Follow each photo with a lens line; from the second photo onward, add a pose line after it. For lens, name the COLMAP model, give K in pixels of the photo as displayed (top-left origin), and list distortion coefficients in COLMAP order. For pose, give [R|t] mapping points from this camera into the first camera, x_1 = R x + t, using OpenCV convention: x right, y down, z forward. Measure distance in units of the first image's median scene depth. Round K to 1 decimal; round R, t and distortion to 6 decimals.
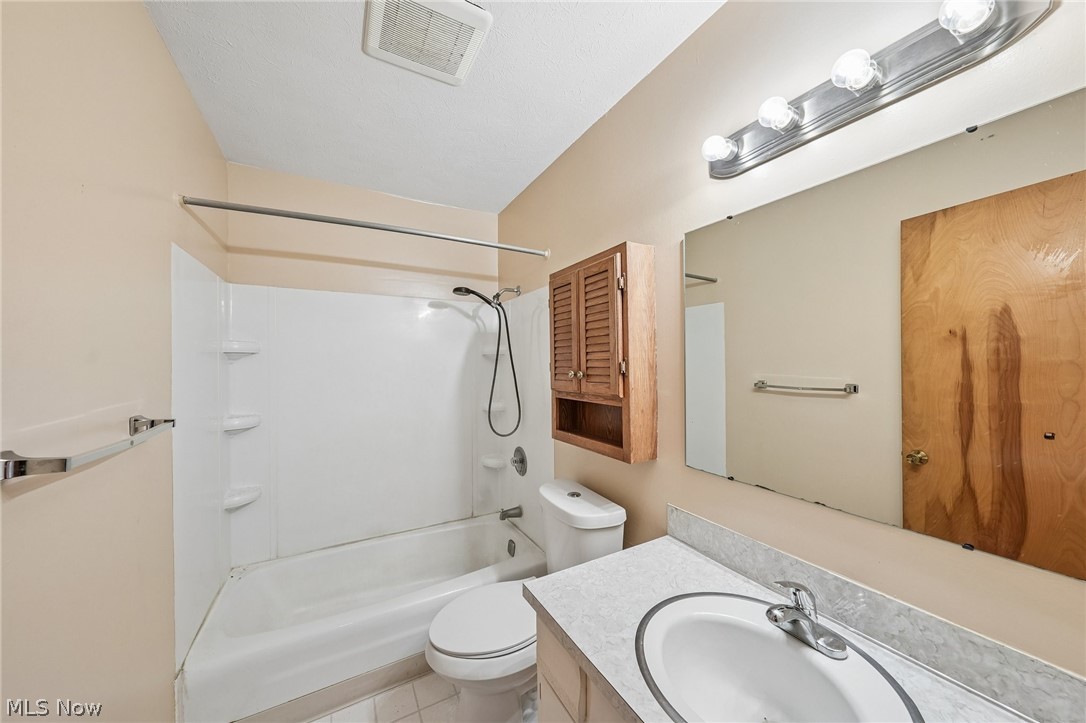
lens RADIAL K [[372.8, 0, 546.4], [0, 372.8, 369.2], [0, 0, 1]] dist [-0.004785, 0.000826]
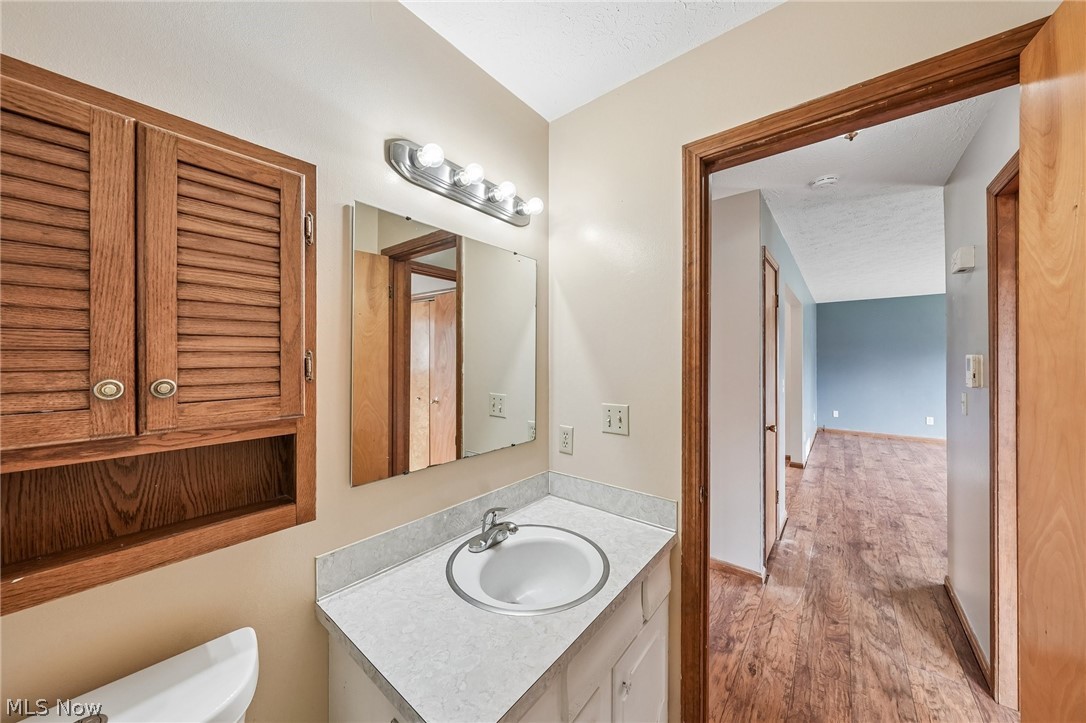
lens RADIAL K [[372.8, 0, 543.4], [0, 372.8, 358.1], [0, 0, 1]] dist [-0.004785, 0.000826]
pose [[-0.373698, 0.005225, 0.927536, -0.473879], [0.011860, 0.999929, -0.000854, -0.012794], [-0.927475, 0.010682, -0.373734, 0.821493]]
